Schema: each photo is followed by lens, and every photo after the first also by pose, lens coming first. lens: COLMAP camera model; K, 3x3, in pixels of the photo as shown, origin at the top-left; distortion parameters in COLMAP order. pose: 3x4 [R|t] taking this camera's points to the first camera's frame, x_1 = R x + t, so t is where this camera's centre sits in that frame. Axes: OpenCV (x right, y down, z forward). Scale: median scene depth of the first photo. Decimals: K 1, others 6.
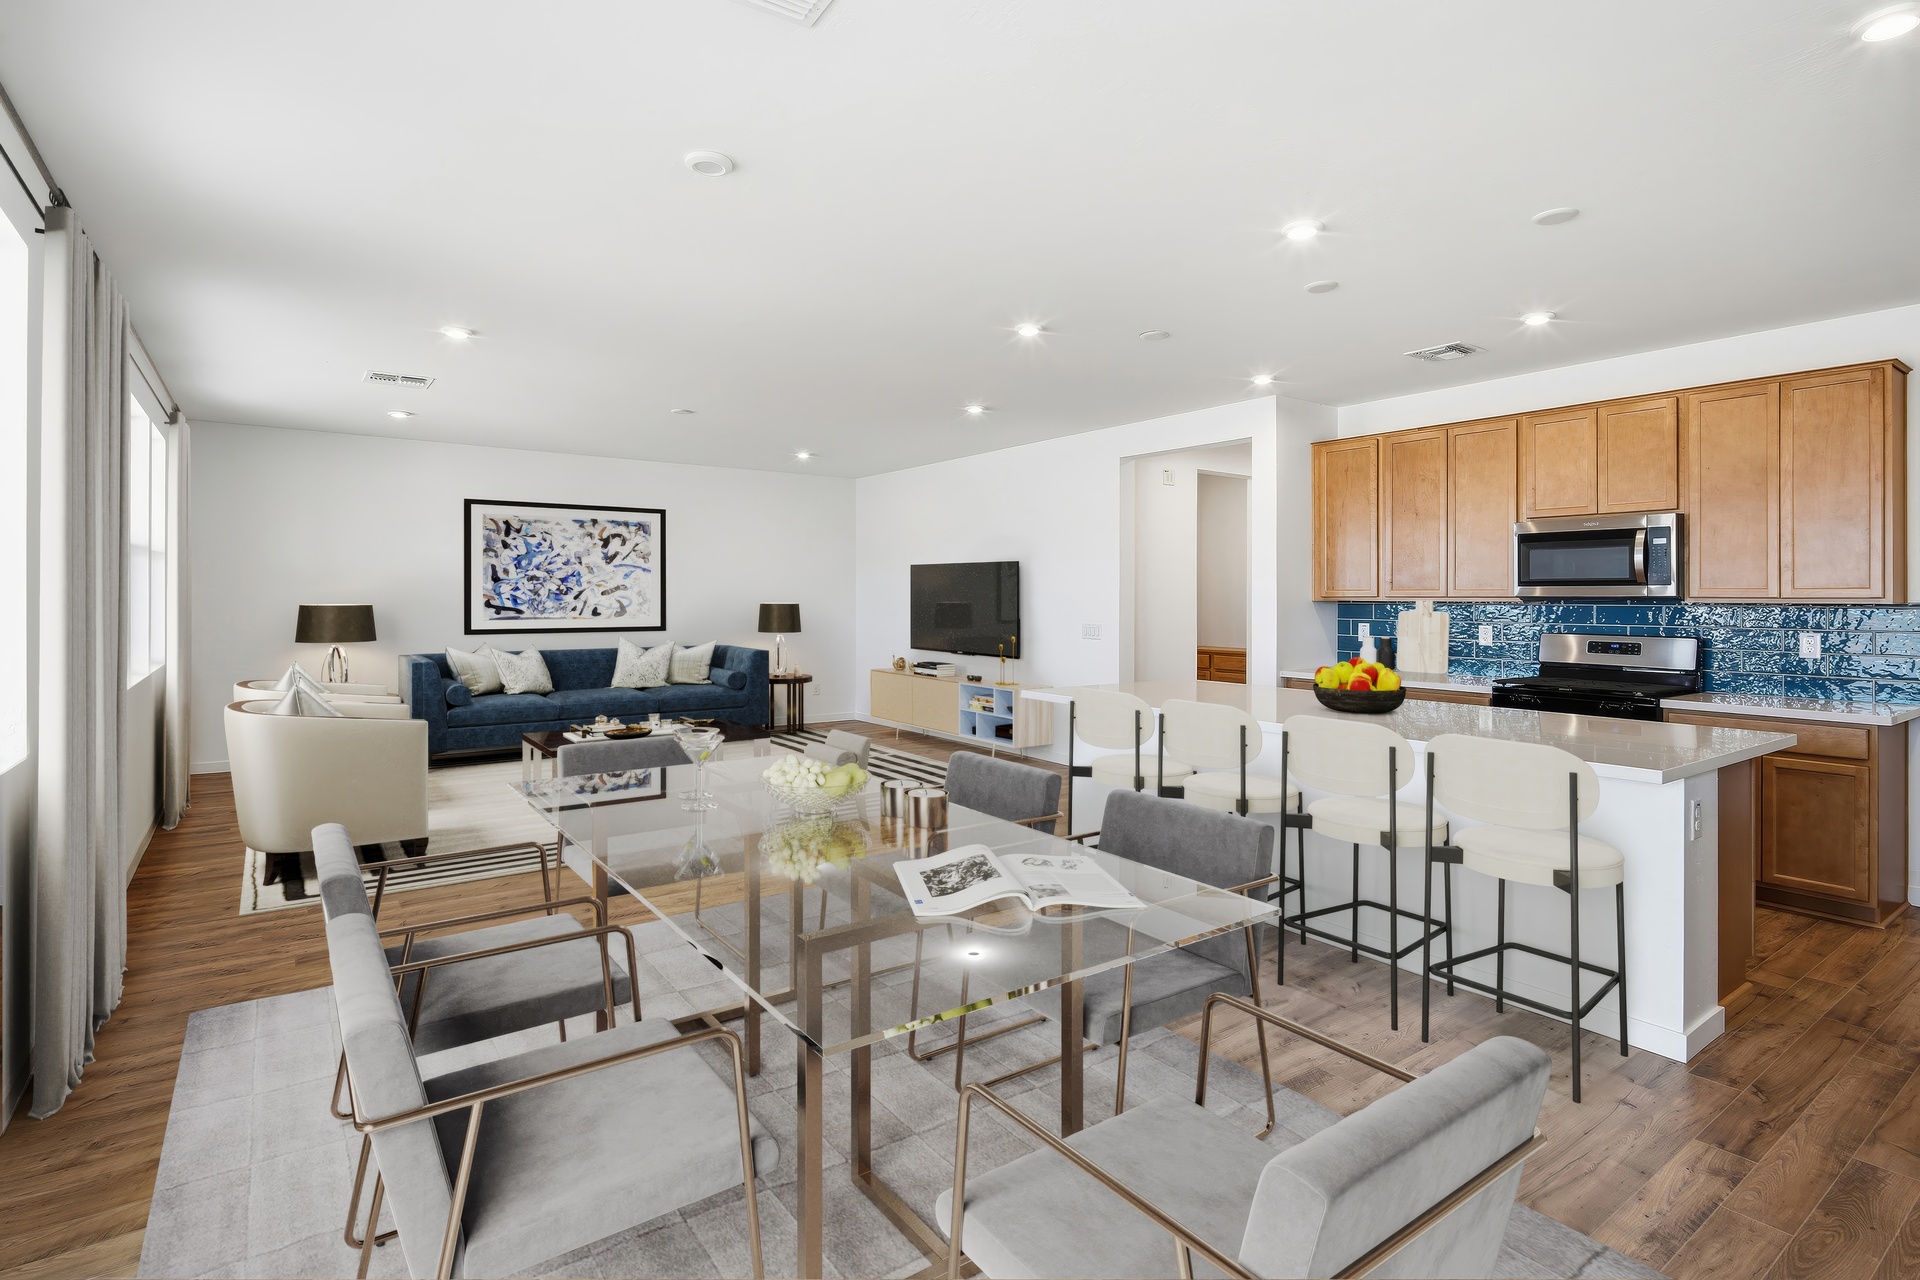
lens RADIAL K [[945.8, 0, 937.8], [0, 945.8, 595.7], [0, 0, 1]] dist [-0.000666, -0.000201]
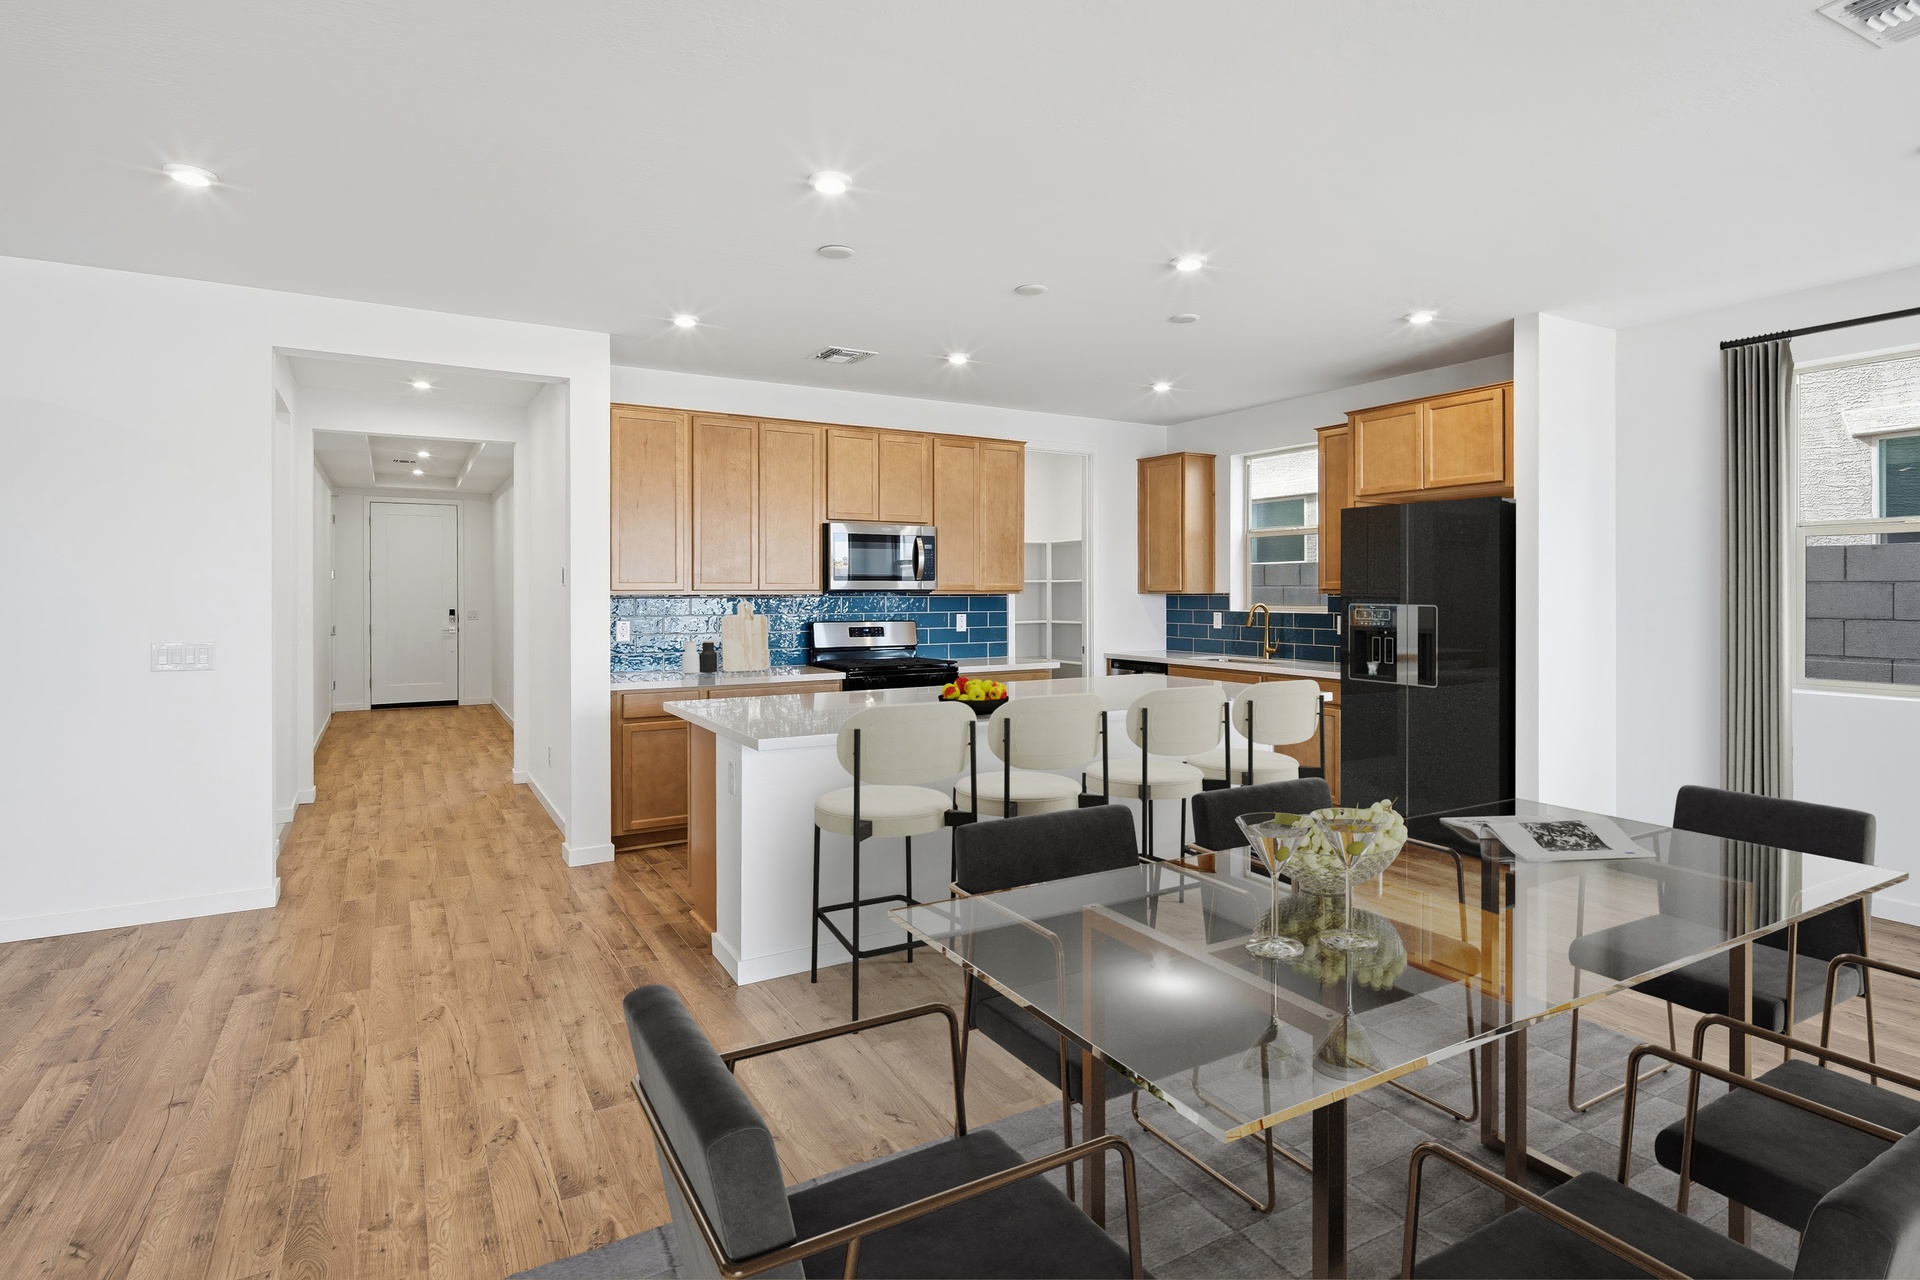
lens RADIAL K [[945.8, 0, 937.8], [0, 945.8, 595.7], [0, 0, 1]] dist [-0.000666, -0.000201]
pose [[0.091686, -0.005680, 0.995772, -0.498625], [-0.003294, 0.999977, 0.006007, 0.000994], [-0.995783, -0.003831, 0.091665, 0.807116]]
